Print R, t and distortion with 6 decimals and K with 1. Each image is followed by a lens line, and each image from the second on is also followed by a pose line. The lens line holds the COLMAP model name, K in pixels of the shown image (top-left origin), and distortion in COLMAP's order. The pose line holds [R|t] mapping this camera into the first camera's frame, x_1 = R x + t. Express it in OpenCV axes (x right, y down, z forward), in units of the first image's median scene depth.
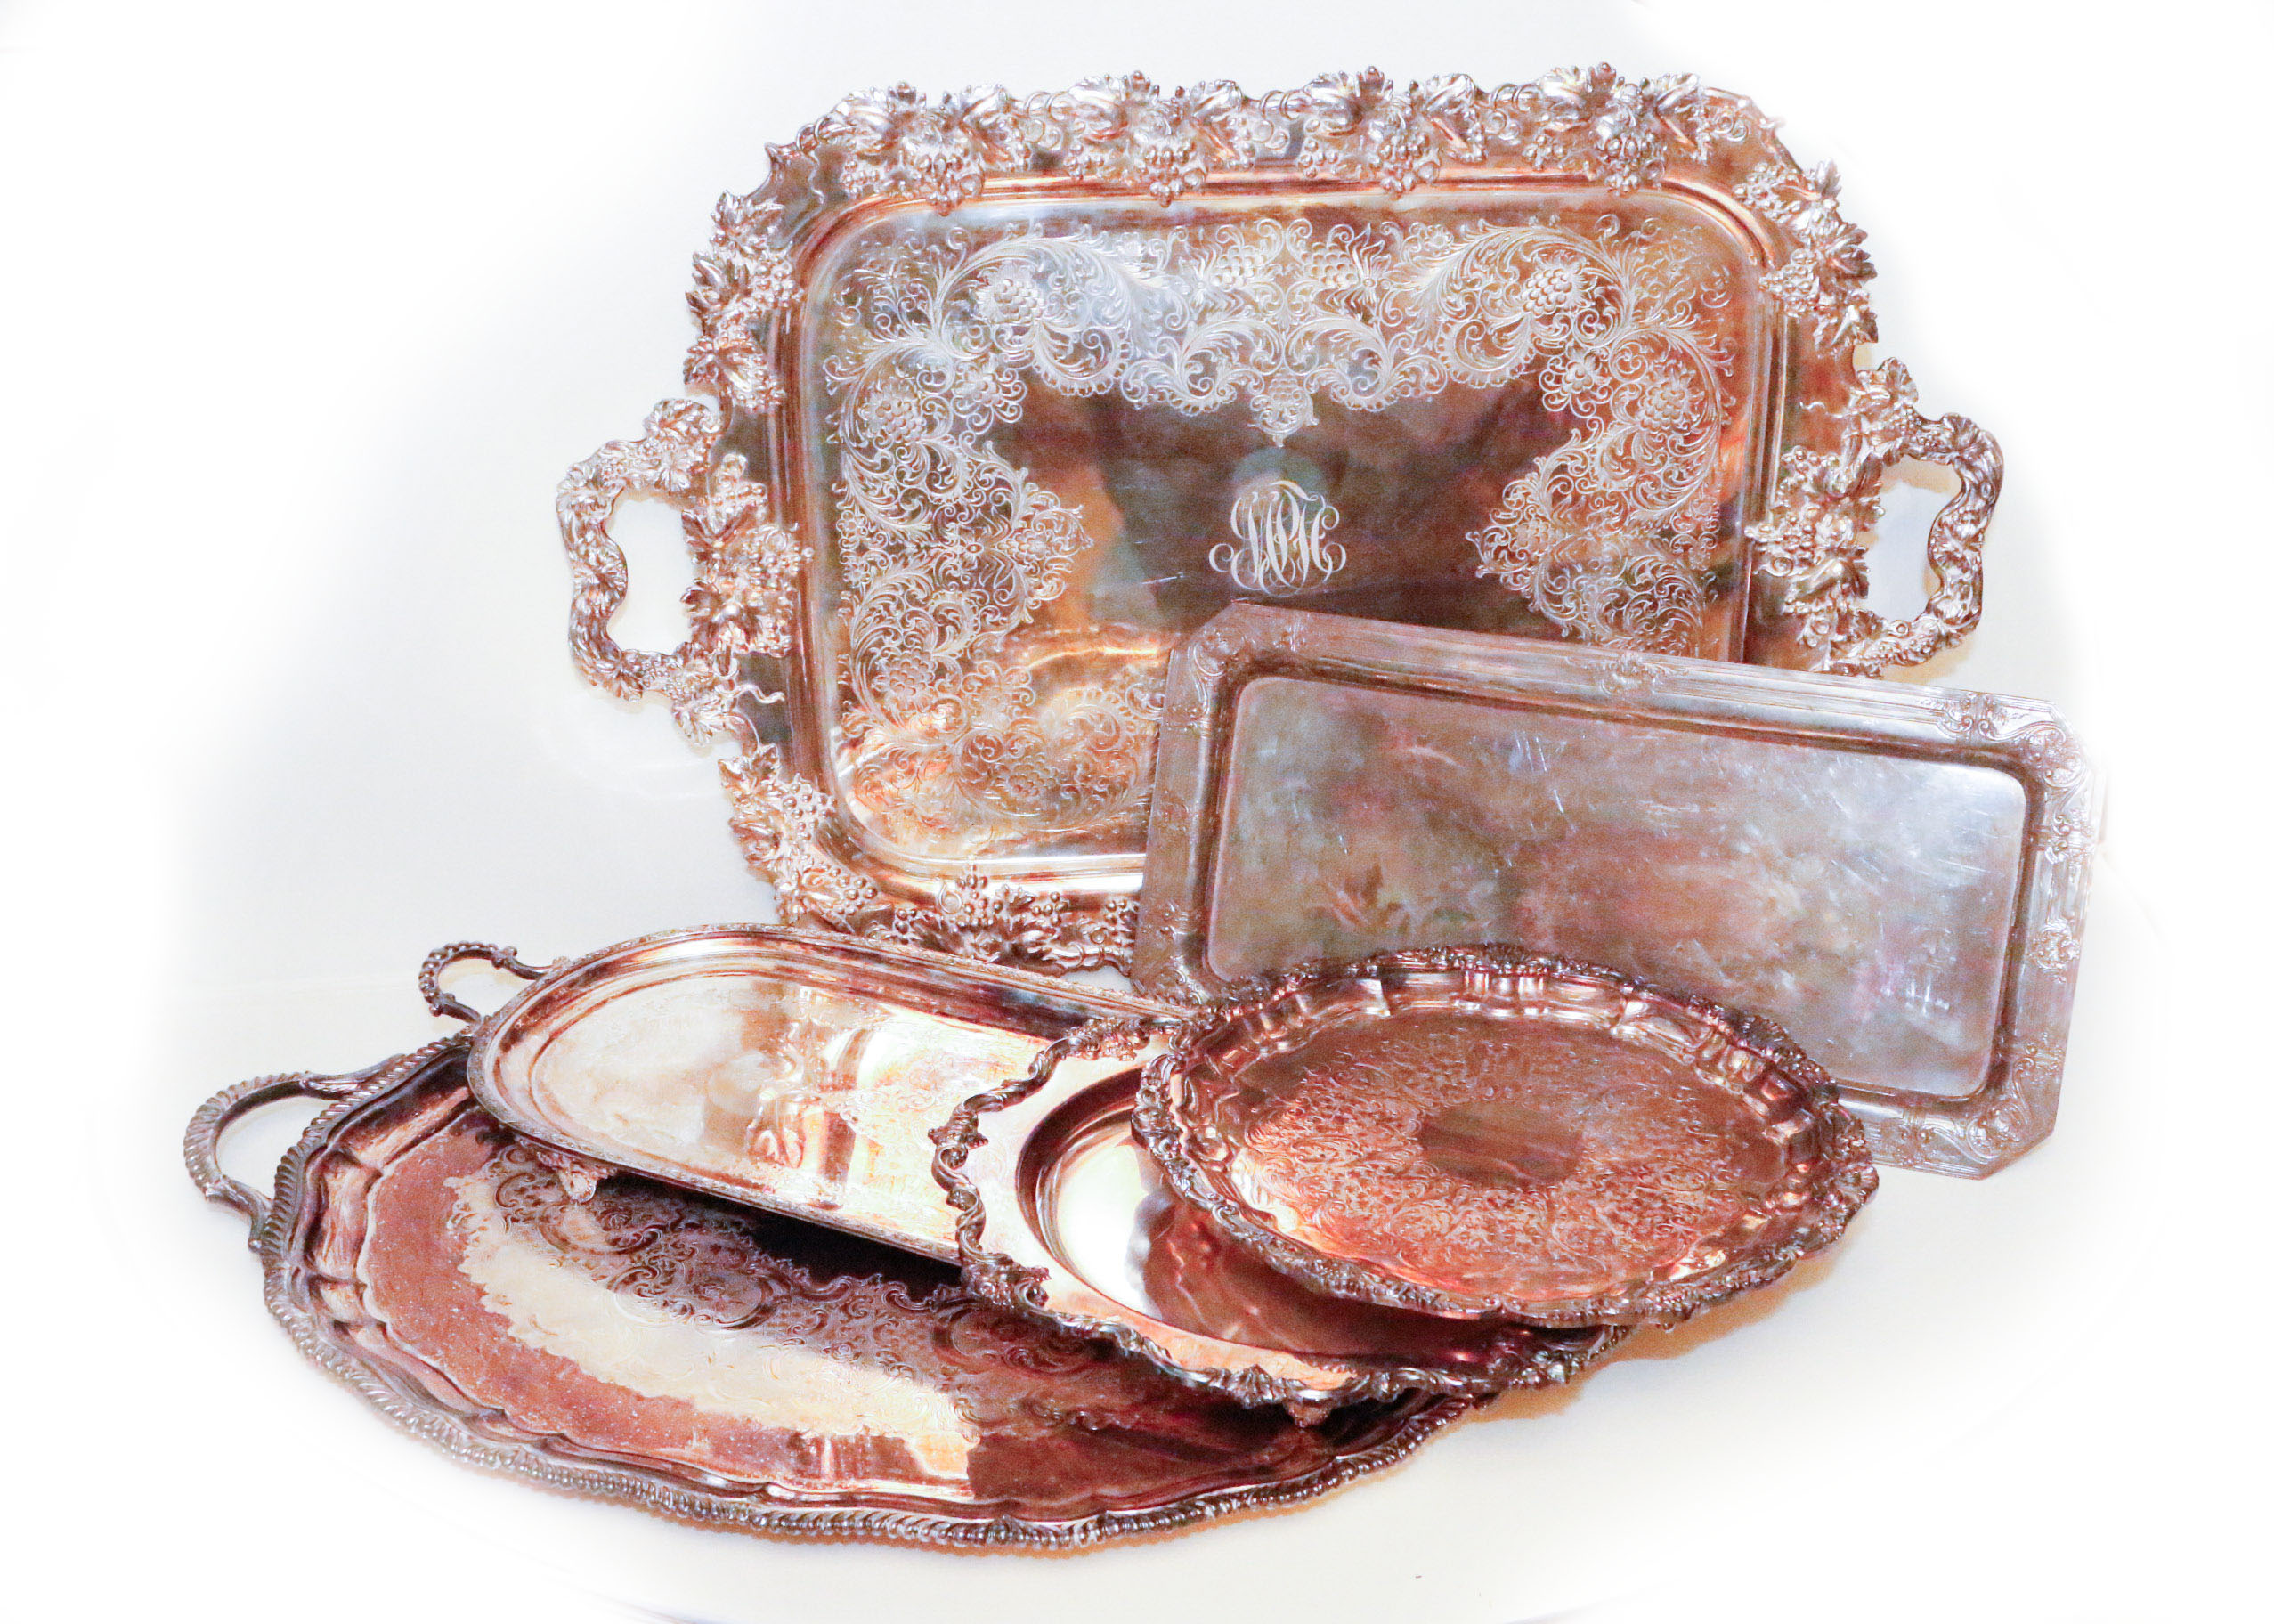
lens RADIAL K [[2891.5, 0, 1137.0], [0, 2891.5, 812.0], [0, 0, 1]] dist [-0.103821, 0.010887]
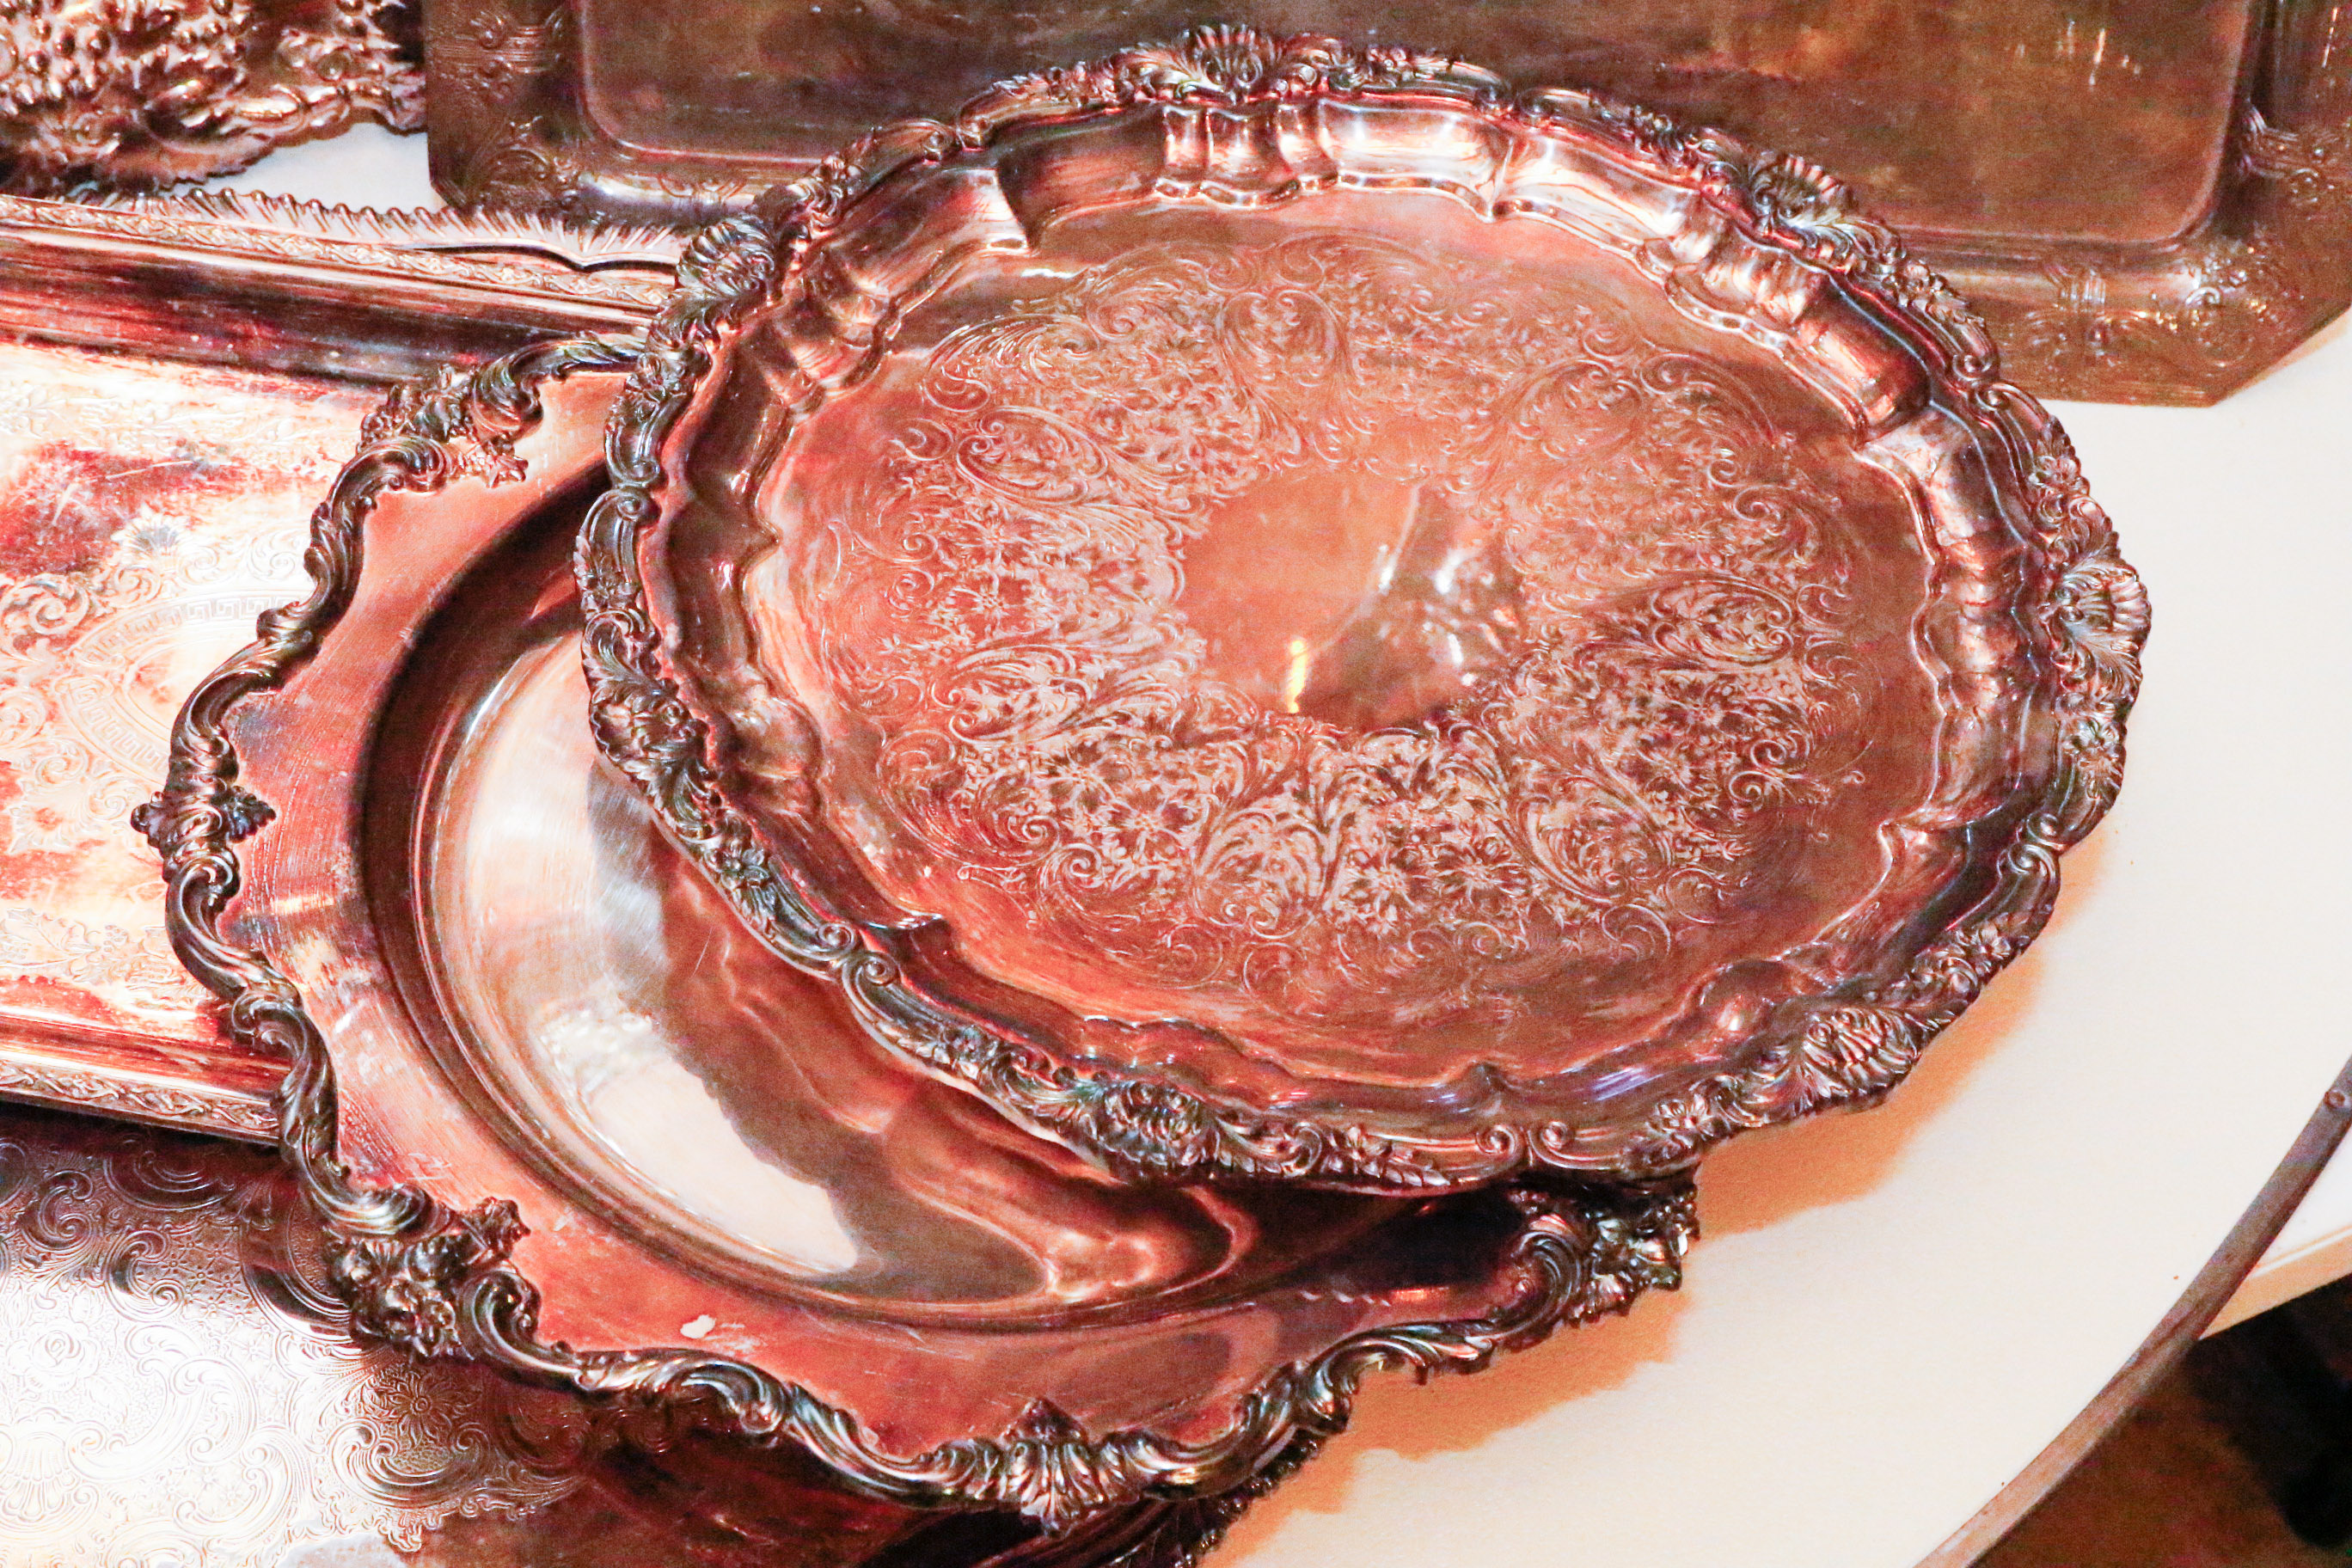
lens RADIAL K [[3905.0, 0, 1176.0], [0, 3905.0, 784.0], [0, 0, 1]] dist [-0.029228, 0.349813]
pose [[0.958988, -0.194663, 0.206029, -0.036599], [0.079379, 0.882230, 0.464079, -0.141637], [-0.272104, -0.428692, 0.861500, 0.394902]]
